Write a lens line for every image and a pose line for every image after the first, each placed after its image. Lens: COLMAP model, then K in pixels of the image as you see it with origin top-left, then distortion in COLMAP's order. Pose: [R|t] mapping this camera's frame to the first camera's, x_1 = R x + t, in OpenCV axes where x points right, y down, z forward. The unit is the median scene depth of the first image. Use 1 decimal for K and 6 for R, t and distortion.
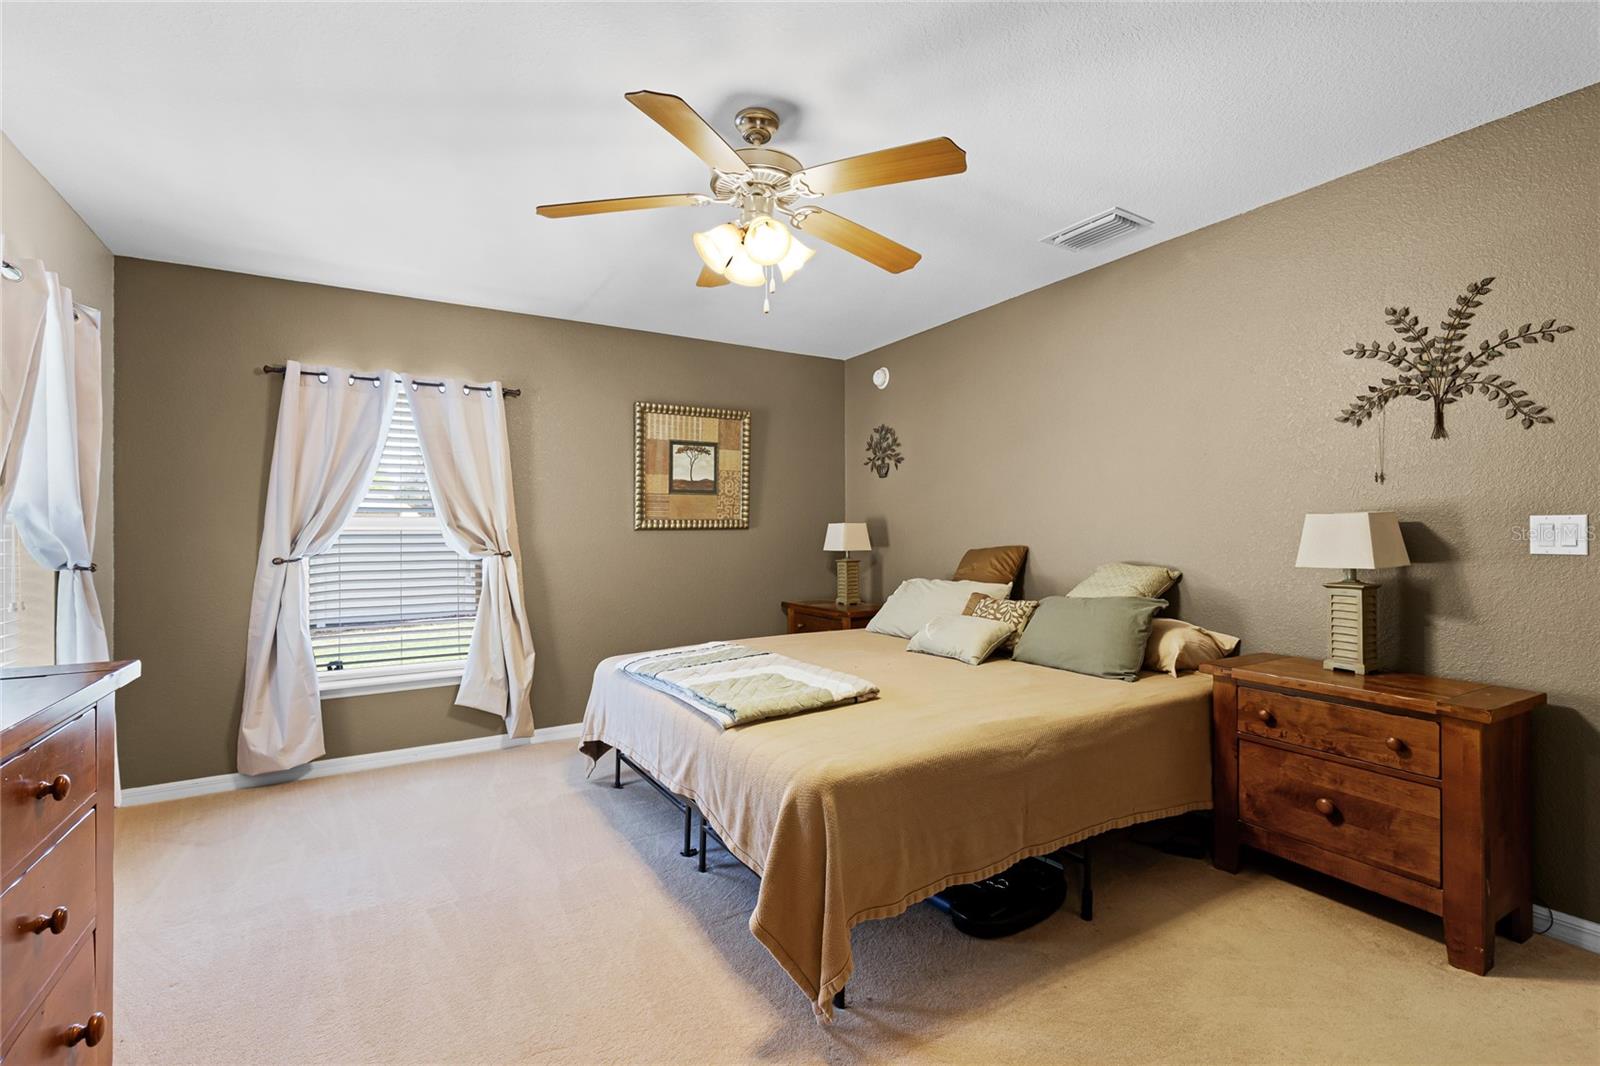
lens RADIAL K [[714.3, 0, 797.5], [0, 714.3, 532.9], [0, 0, 1]] dist [0.007725, -0.001596]
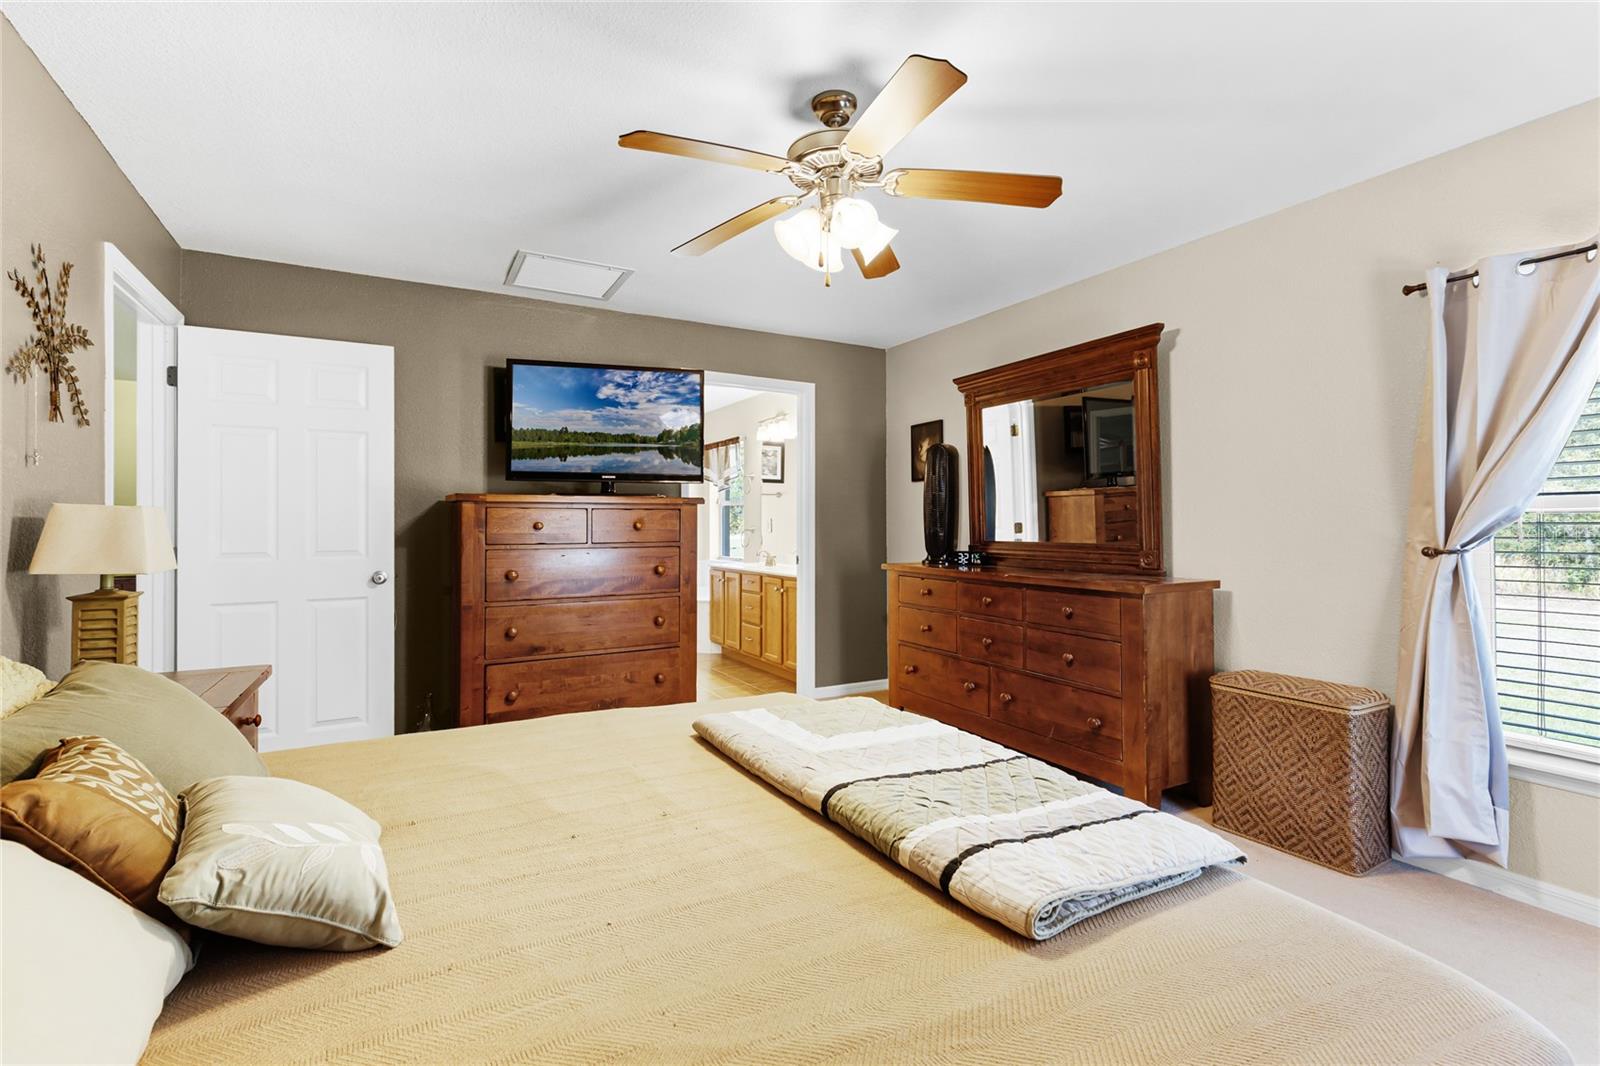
lens RADIAL K [[714.4, 0, 798.7], [0, 714.4, 523.3], [0, 0, 1]] dist [0.004044, -0.001339]
pose [[-0.999136, 0.010572, 0.040190, -0.014980], [0.010435, 0.999939, -0.003606, 0.001340], [-0.040226, -0.003183, -0.999186, 0.968460]]
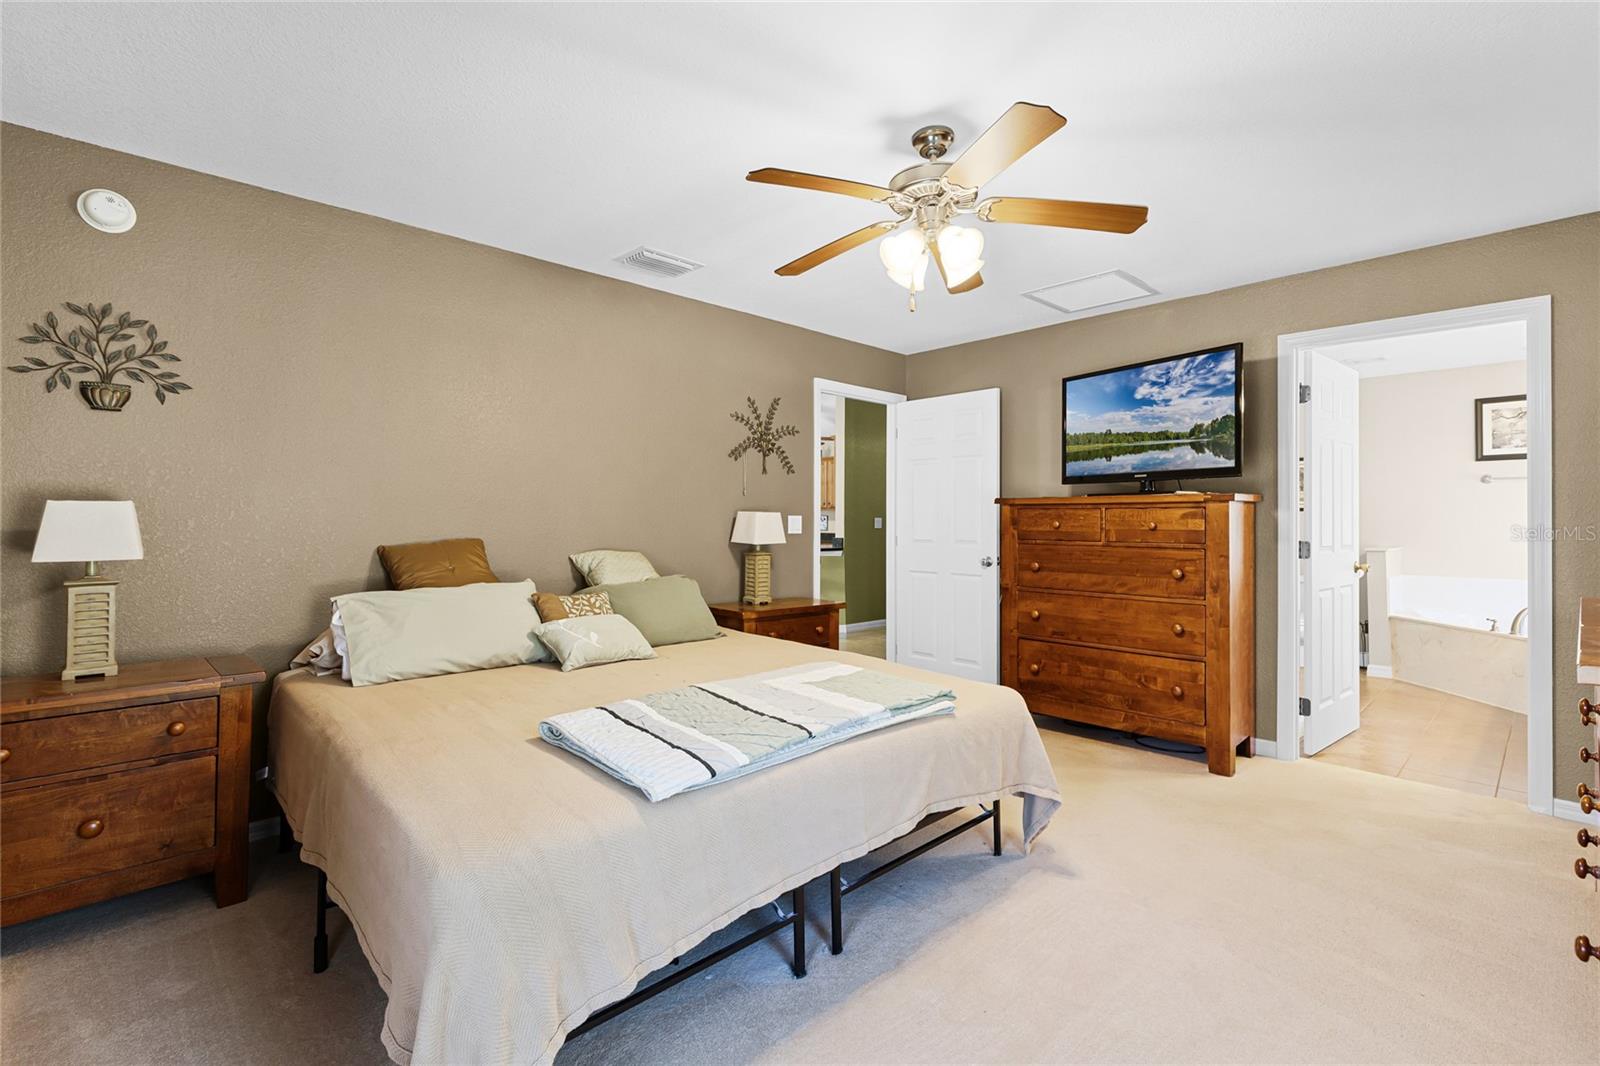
lens RADIAL K [[714.4, 0, 798.7], [0, 714.4, 523.3], [0, 0, 1]] dist [0.004044, -0.001339]
pose [[-0.214025, -0.005918, 0.976810, -0.519312], [-0.006824, 0.999966, 0.004563, -0.005245], [-0.976804, -0.005689, -0.214059, 0.700145]]
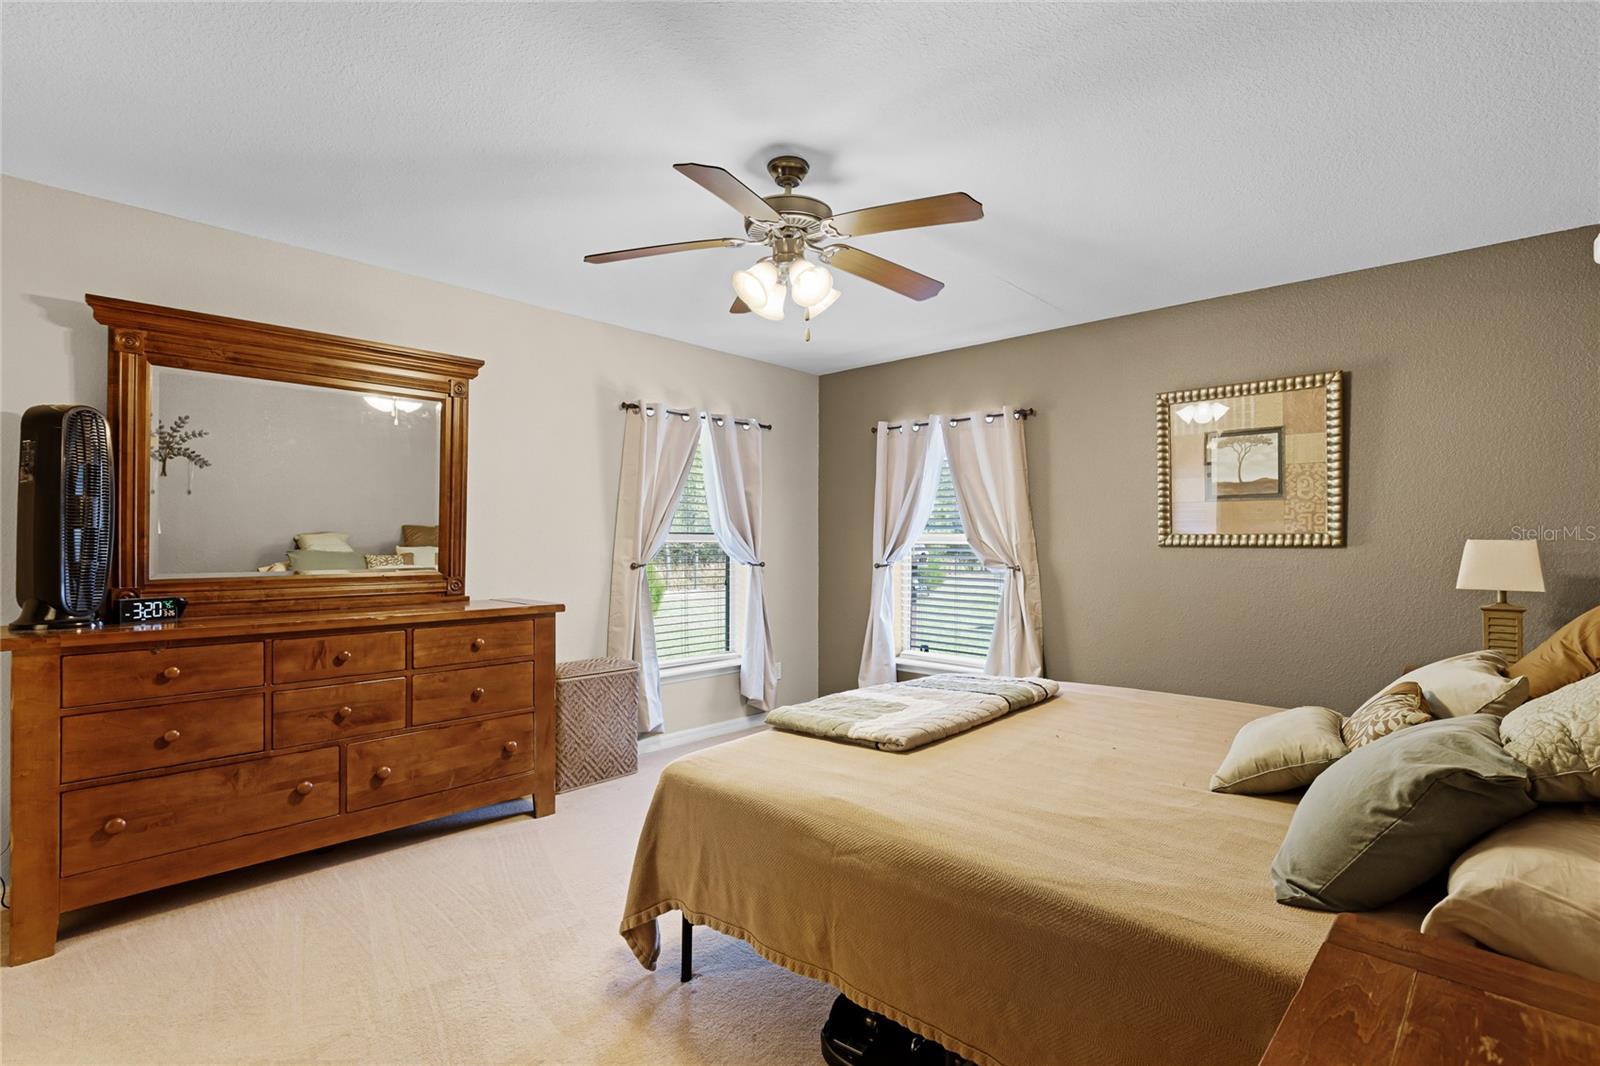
lens RADIAL K [[762.8, 0, 800.0], [0, 762.8, 533.0], [0, 0, 1]] dist [0.002225, -0.000138]
pose [[0.269323, -0.000519, -0.963050, 0.522545], [-0.006258, 0.999978, -0.002289, -0.015510], [0.963030, 0.006644, 0.269314, 0.350096]]
